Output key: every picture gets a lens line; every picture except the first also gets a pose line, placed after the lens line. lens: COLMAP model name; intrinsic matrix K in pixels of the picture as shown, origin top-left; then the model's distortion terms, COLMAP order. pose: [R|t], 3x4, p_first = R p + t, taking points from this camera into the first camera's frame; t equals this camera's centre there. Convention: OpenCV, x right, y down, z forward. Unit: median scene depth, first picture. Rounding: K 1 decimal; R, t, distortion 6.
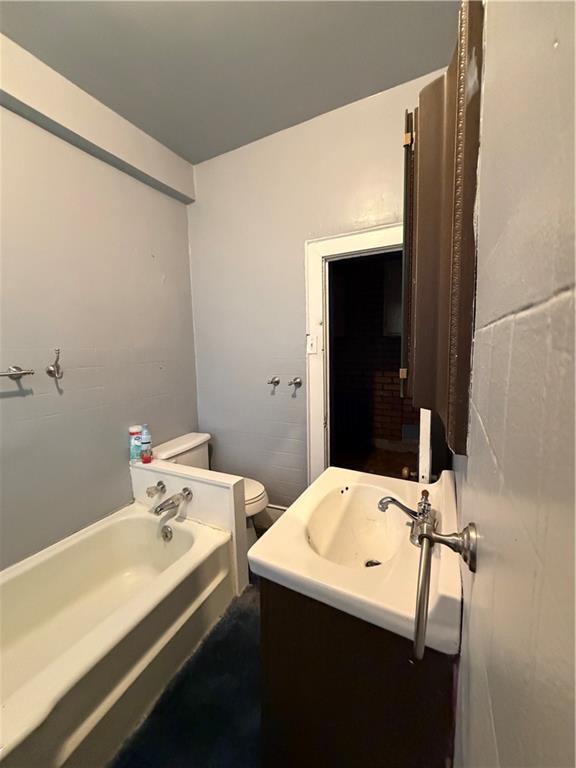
lens RADIAL K [[306.6, 0, 287.8], [0, 306.6, 379.0], [0, 0, 1]] dist [0.003025, -0.000105]
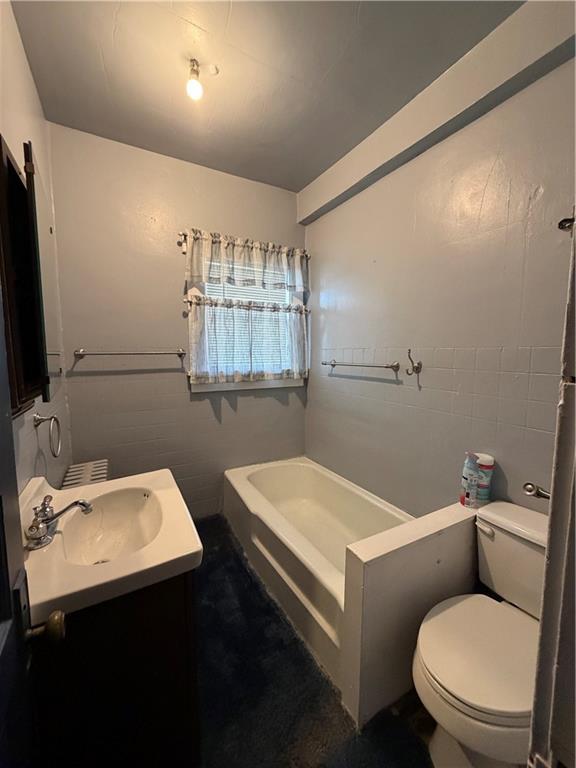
lens RADIAL K [[306.6, 0, 287.8], [0, 306.6, 379.0], [0, 0, 1]] dist [0.003025, -0.000105]
pose [[-0.563459, 0.100827, -0.819968, 0.468609], [-0.075151, 0.982154, 0.172412, -0.156473], [0.822719, 0.158769, -0.545826, 1.312517]]
